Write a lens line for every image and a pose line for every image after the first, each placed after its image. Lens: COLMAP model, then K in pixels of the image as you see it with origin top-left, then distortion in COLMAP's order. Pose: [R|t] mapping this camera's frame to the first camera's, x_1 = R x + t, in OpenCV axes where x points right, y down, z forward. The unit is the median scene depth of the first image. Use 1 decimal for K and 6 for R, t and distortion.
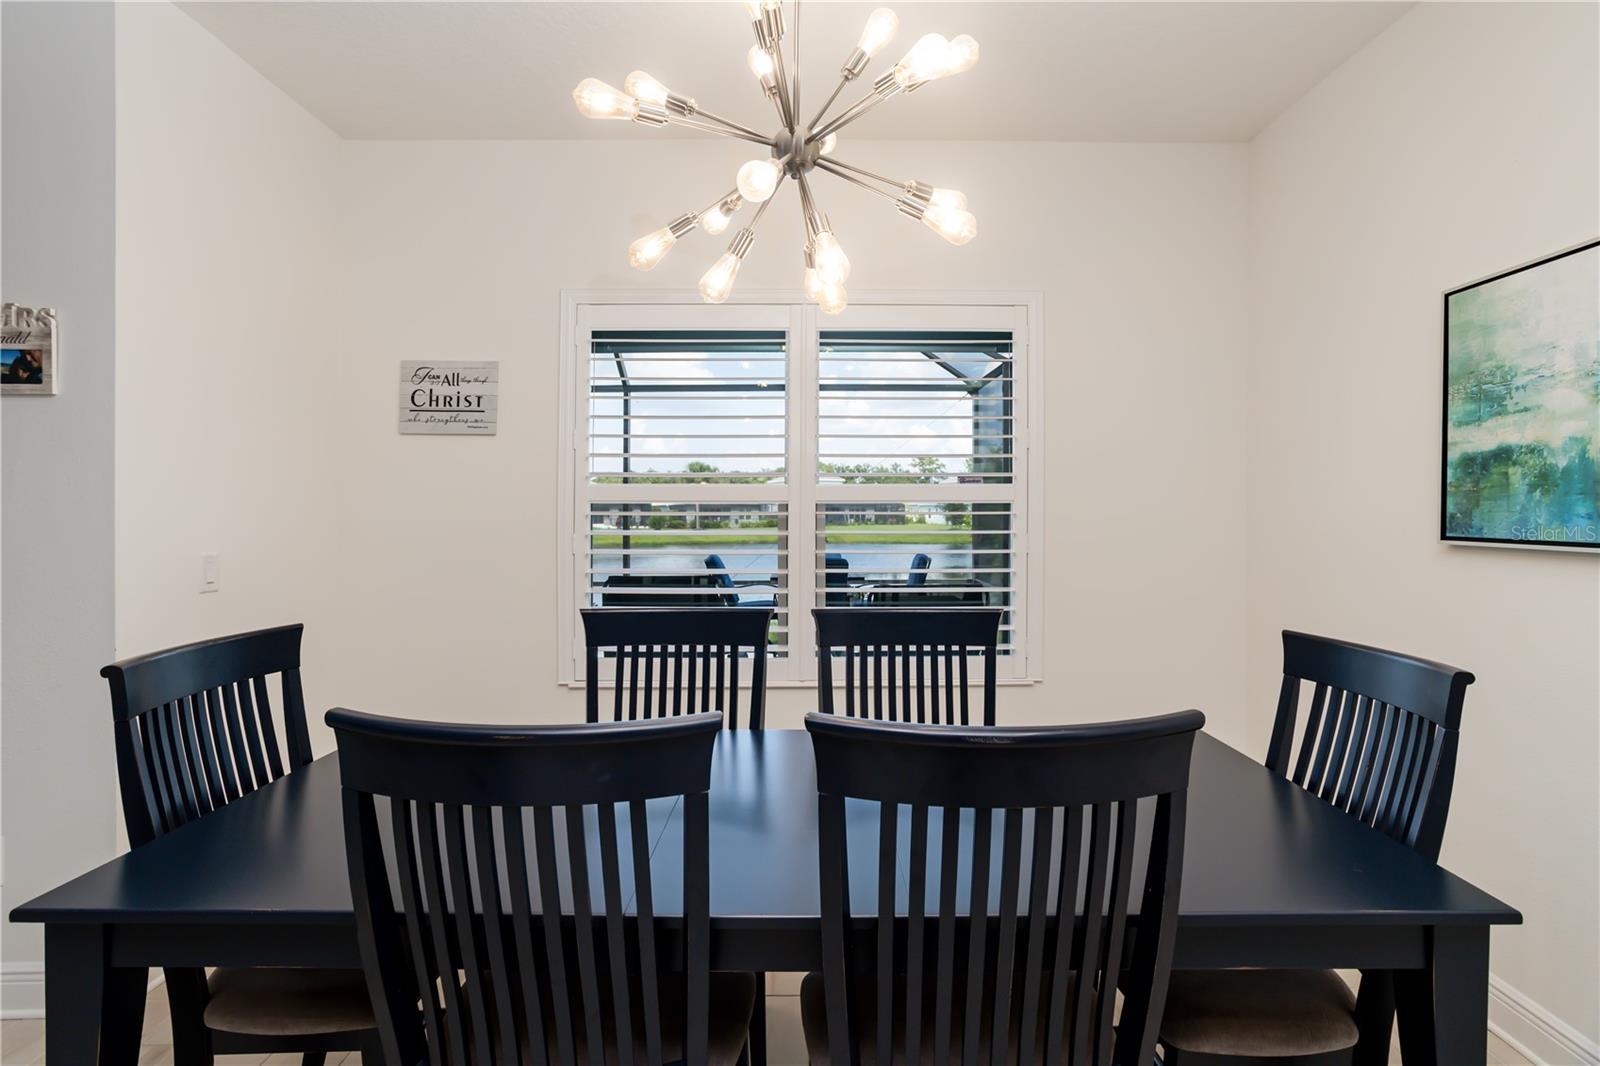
lens RADIAL K [[782.5, 0, 809.5], [0, 782.5, 523.8], [0, 0, 1]] dist [-0.020404, 0.011872]
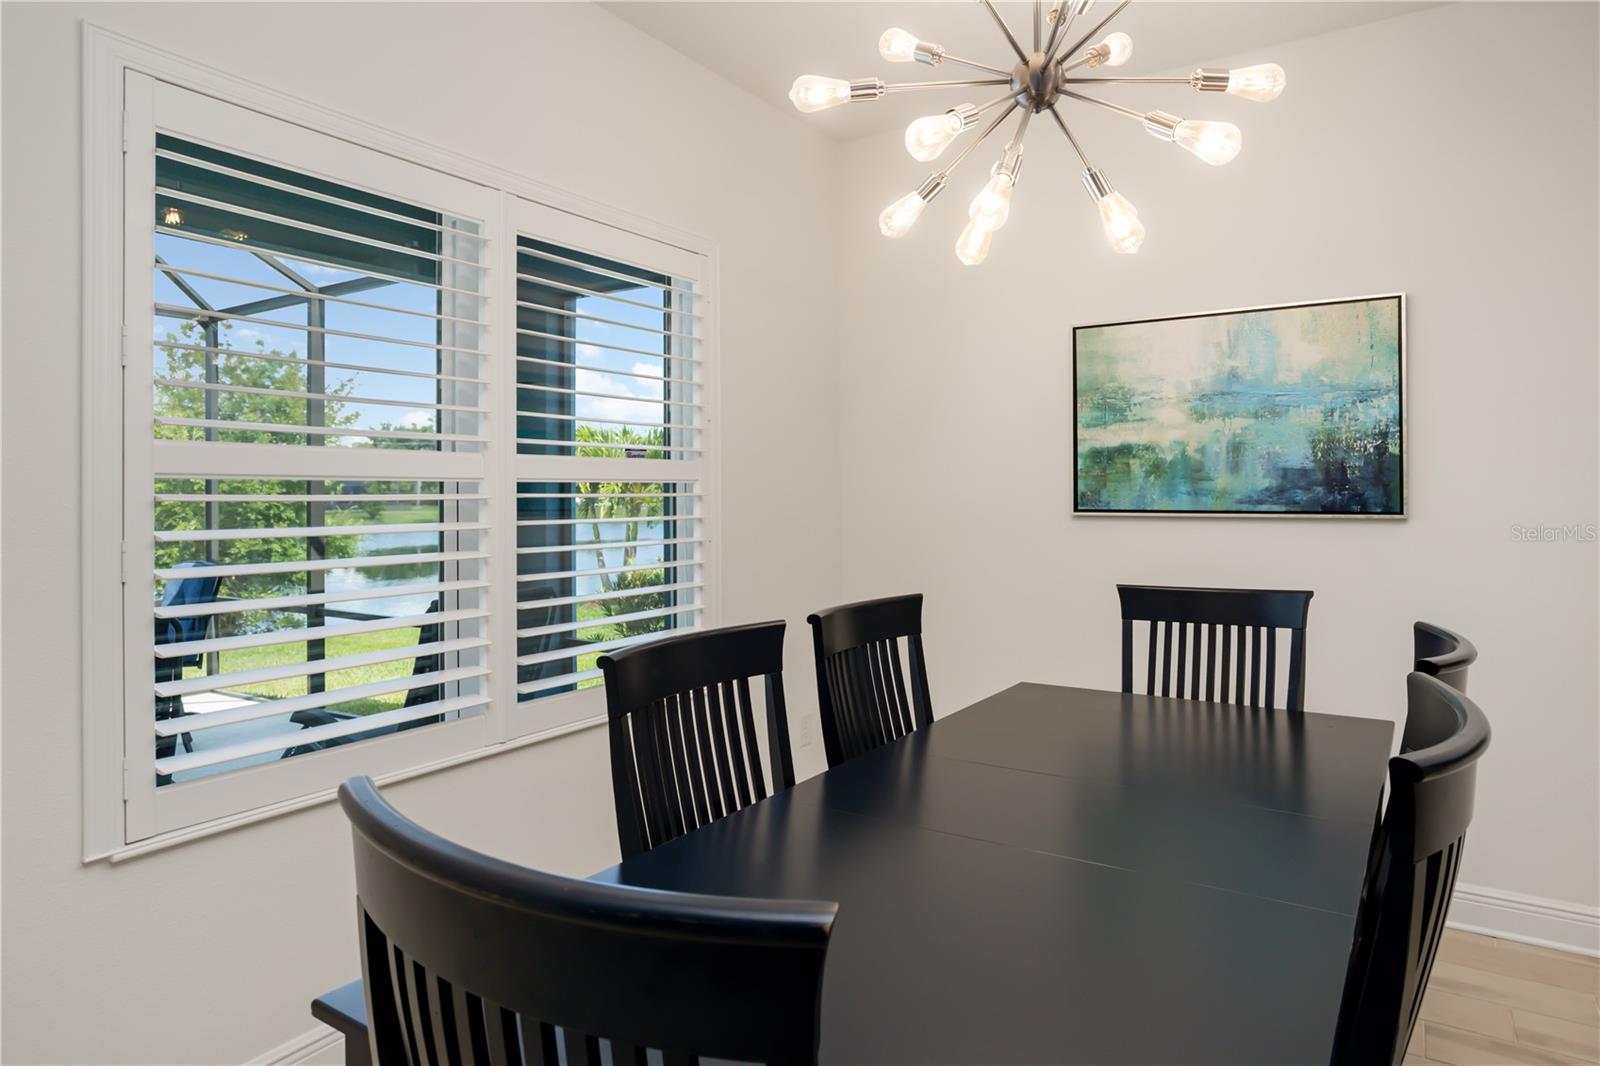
lens RADIAL K [[951.3, 0, 827.8], [0, 951.3, 496.2], [0, 0, 1]] dist [-0.036544, 0.000187]
pose [[0.534039, -0.004770, 0.845446, -0.833866], [0.019511, 0.999787, -0.006684, -0.004253], [-0.845234, 0.020064, 0.534019, 0.524652]]
